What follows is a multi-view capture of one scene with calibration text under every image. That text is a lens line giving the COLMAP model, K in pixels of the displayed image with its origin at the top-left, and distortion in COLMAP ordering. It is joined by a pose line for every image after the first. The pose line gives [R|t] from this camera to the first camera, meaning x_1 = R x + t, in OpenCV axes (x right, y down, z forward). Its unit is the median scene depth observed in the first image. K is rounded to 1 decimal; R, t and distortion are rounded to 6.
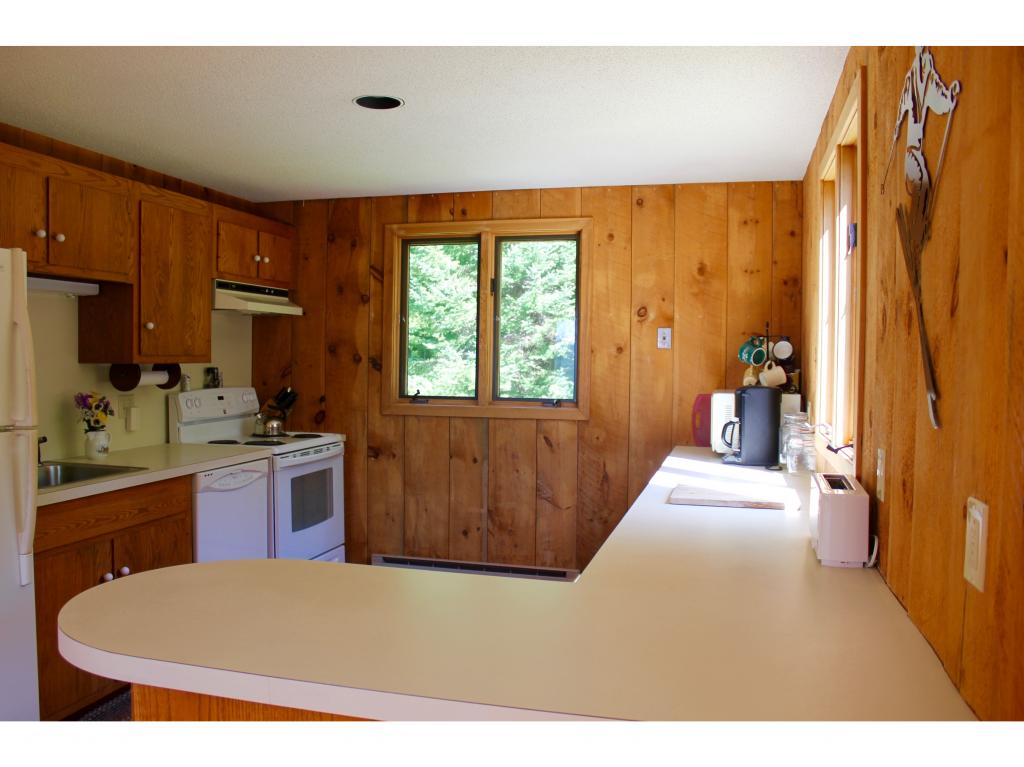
lens RADIAL K [[908.5, 0, 512.6], [0, 908.5, 389.0], [0, 0, 1]] dist [-0.088120, 0.060971]
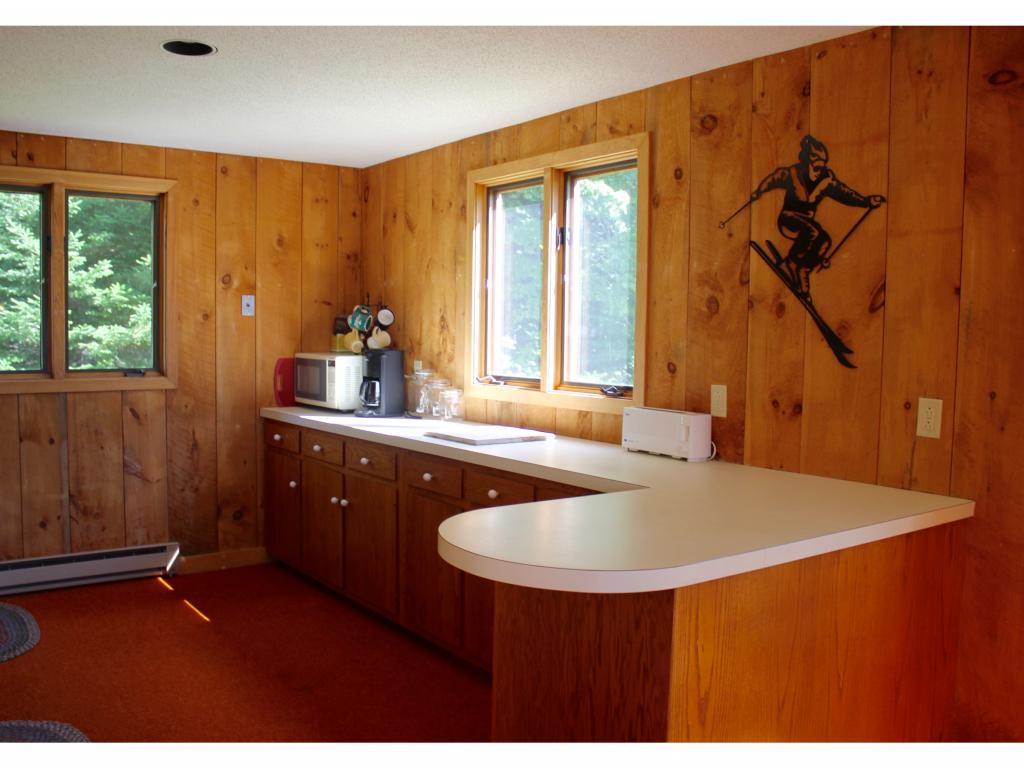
lens RADIAL K [[908.5, 0, 513.1], [0, 908.5, 382.8], [0, 0, 1]] dist [-0.088120, 0.060971]
pose [[0.649059, -0.052546, 0.758921, -0.415692], [0.022987, 0.998511, 0.049474, -0.011371], [-0.760391, -0.014666, 0.649300, 0.096411]]
